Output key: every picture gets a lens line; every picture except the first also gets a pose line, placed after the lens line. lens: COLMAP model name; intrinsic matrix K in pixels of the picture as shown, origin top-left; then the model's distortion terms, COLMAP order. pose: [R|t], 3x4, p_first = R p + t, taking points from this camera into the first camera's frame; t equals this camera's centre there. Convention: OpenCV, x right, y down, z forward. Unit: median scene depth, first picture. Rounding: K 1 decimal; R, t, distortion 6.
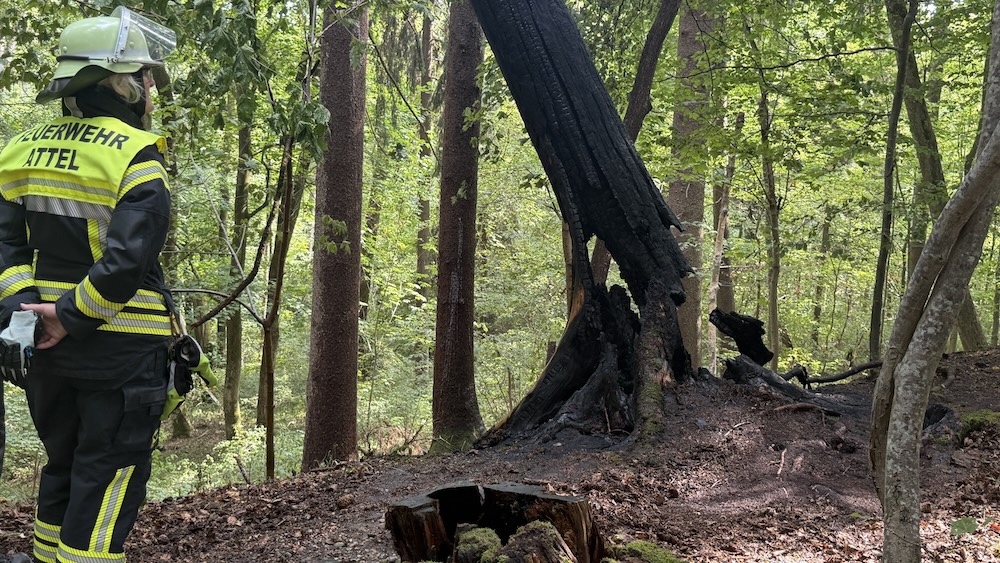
lens RADIAL K [[1069.3, 0, 500.0], [0, 1069.3, 281.5], [0, 0, 1]] dist [-0.009793, -0.003737]
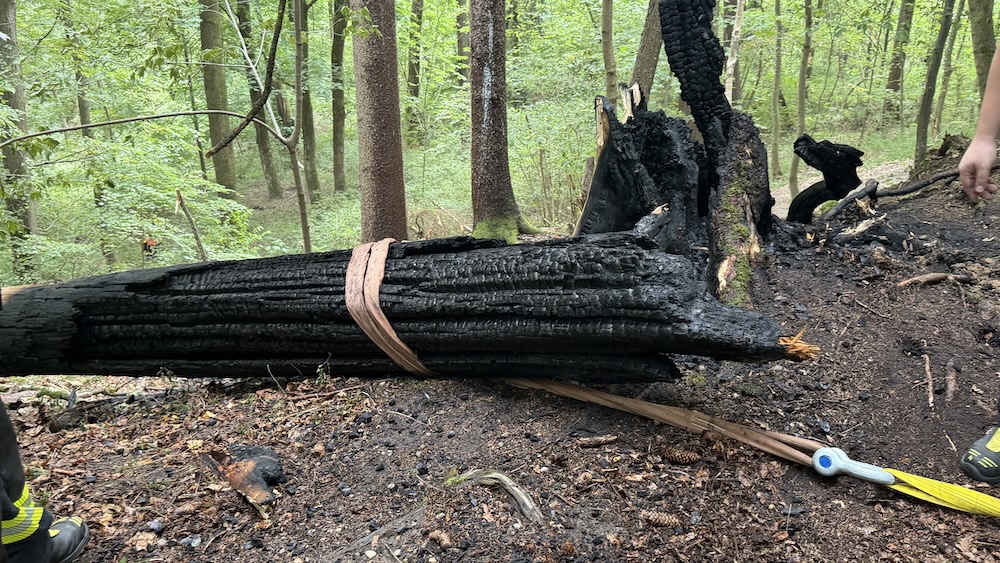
lens RADIAL K [[794.6, 0, 500.0], [0, 794.6, 281.5], [0, 0, 1]] dist [0.124207, -0.201394]
pose [[0.998615, -0.028566, -0.044182, -0.000740], [0.039837, 0.959083, 0.280308, -0.014776], [0.034367, -0.281680, 0.958893, 0.111993]]
